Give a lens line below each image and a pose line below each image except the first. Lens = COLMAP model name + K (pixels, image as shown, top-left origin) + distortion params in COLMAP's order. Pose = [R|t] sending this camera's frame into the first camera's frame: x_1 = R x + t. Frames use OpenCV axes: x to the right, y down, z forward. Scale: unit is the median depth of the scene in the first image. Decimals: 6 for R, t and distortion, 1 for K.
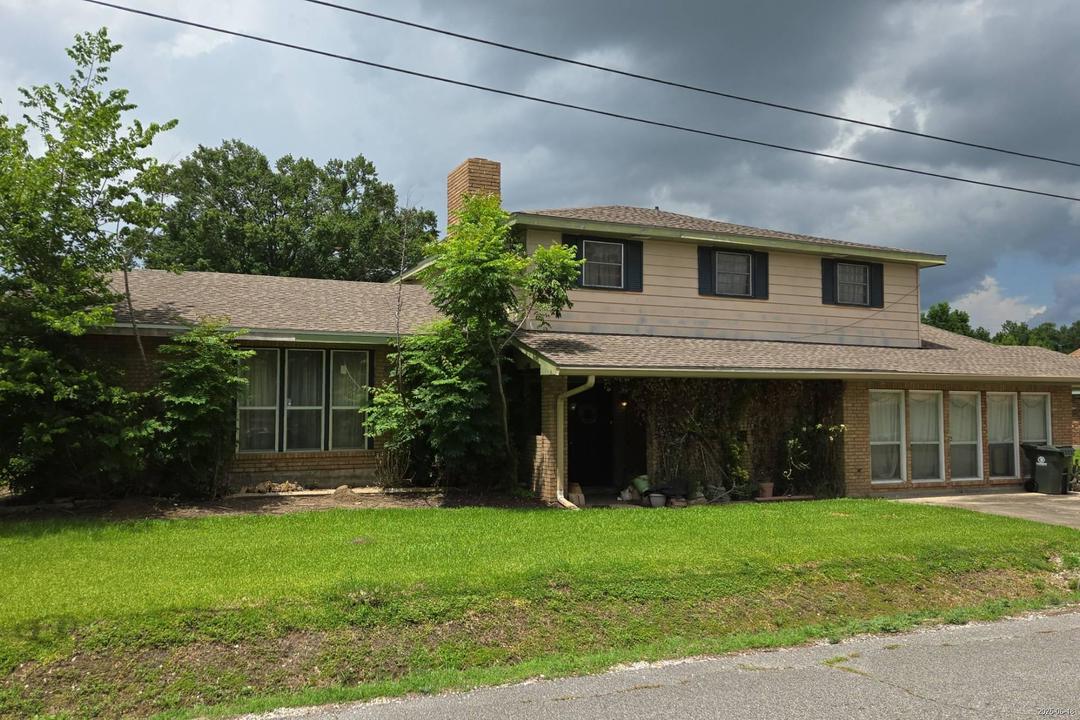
lens RADIAL K [[845.2, 0, 540.0], [0, 845.2, 360.0], [0, 0, 1]] dist [0.075809, -0.080628]
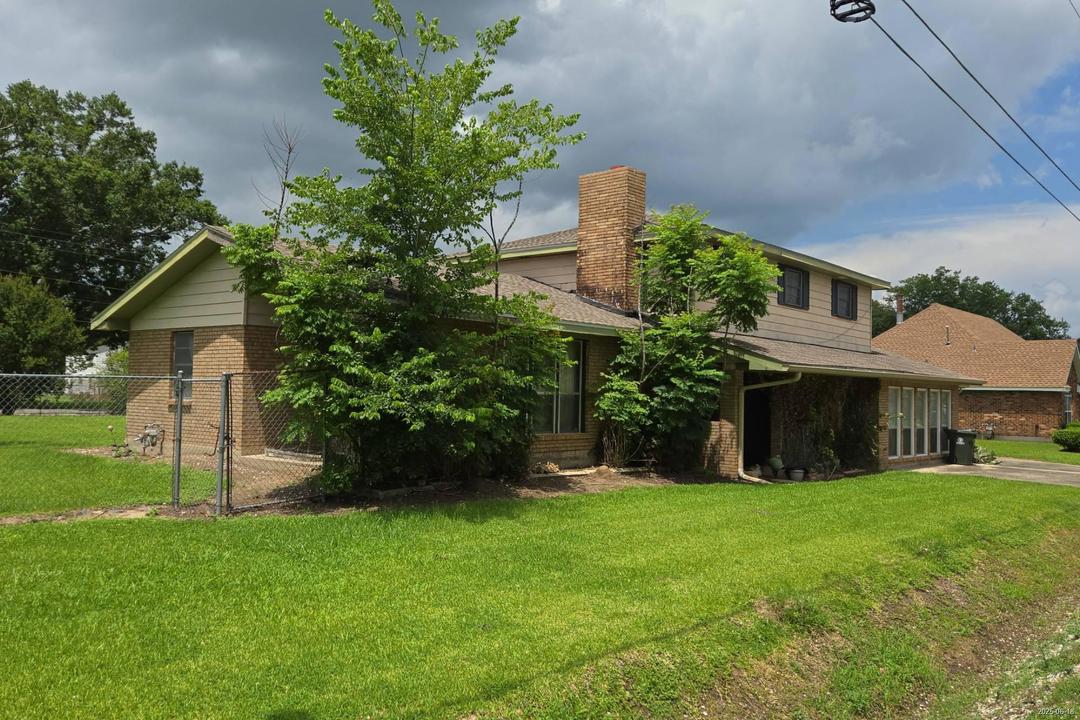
lens RADIAL K [[845.2, 0, 540.0], [0, 845.2, 360.0], [0, 0, 1]] dist [0.075809, -0.080628]
pose [[0.909484, 0.035958, 0.414180, -0.581423], [-0.045374, 0.998887, 0.012915, 0.002265], [-0.413254, -0.030539, 0.910103, 0.044961]]
